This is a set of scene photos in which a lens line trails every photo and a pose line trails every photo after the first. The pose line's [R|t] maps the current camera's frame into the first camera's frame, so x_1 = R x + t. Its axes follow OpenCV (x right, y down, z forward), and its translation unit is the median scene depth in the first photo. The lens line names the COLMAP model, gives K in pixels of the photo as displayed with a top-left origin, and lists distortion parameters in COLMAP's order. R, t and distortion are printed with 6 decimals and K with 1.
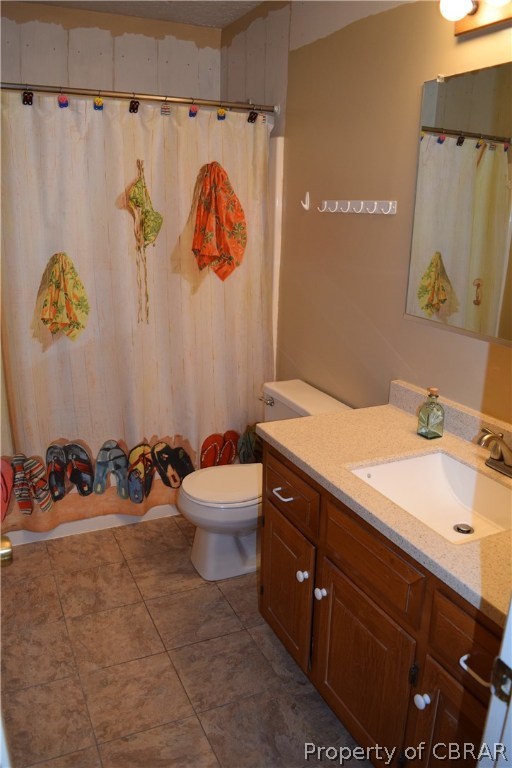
lens RADIAL K [[594.3, 0, 258.5], [0, 594.3, 382.1], [0, 0, 1]] dist [-0.087900, -0.005416]
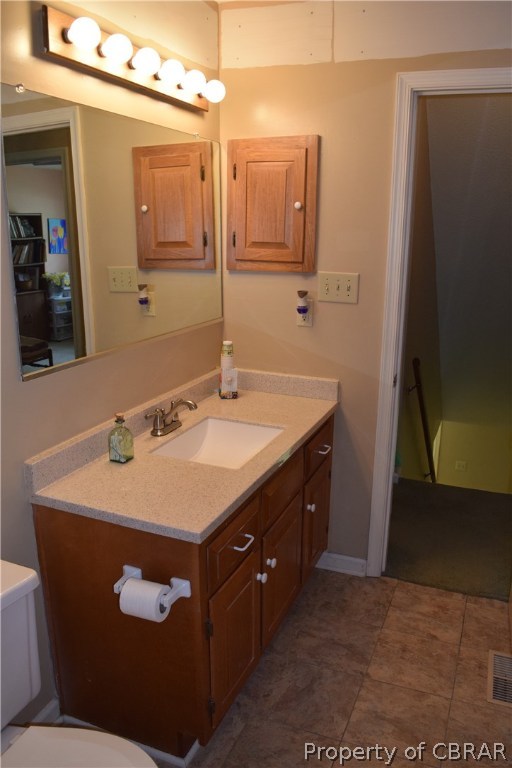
lens RADIAL K [[594.3, 0, 258.6], [0, 594.3, 386.5], [0, 0, 1]] dist [-0.087900, -0.005416]
pose [[-0.674205, -0.210627, 0.707873, -0.607237], [0.190259, 0.876587, 0.442038, -0.456394], [-0.713617, 0.432703, -0.550926, 1.422106]]
